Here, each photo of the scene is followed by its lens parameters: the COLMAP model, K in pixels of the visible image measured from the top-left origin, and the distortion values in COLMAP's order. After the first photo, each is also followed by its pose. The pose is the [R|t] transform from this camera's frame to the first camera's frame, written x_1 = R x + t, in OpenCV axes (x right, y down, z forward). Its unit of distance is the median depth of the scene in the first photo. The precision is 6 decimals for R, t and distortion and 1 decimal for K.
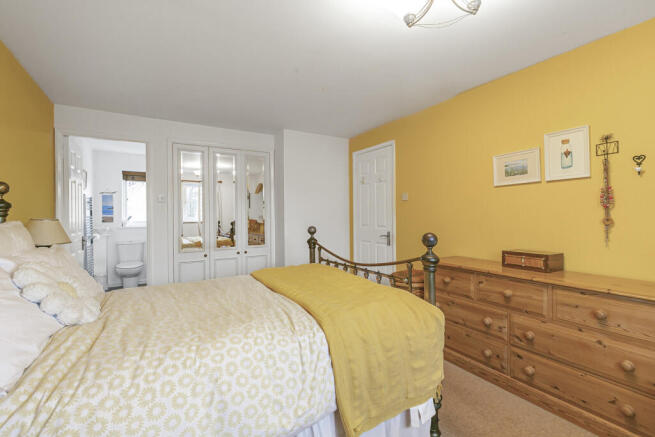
lens RADIAL K [[294.8, 0, 327.6], [0, 294.8, 215.1], [0, 0, 1]] dist [0.000844, 0.000060]
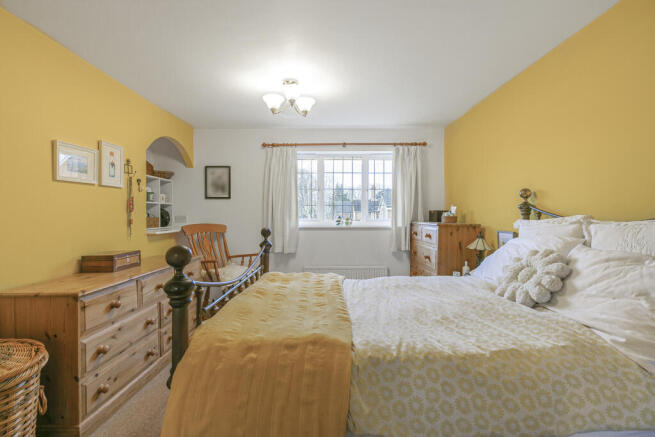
lens RADIAL K [[294.8, 0, 327.6], [0, 294.8, 215.1], [0, 0, 1]] dist [0.000844, 0.000060]
pose [[-0.844210, 0.014605, 0.535813, -0.519918], [0.013992, 0.999889, -0.005209, 0.007843], [-0.535829, 0.003100, -0.844321, 1.524176]]
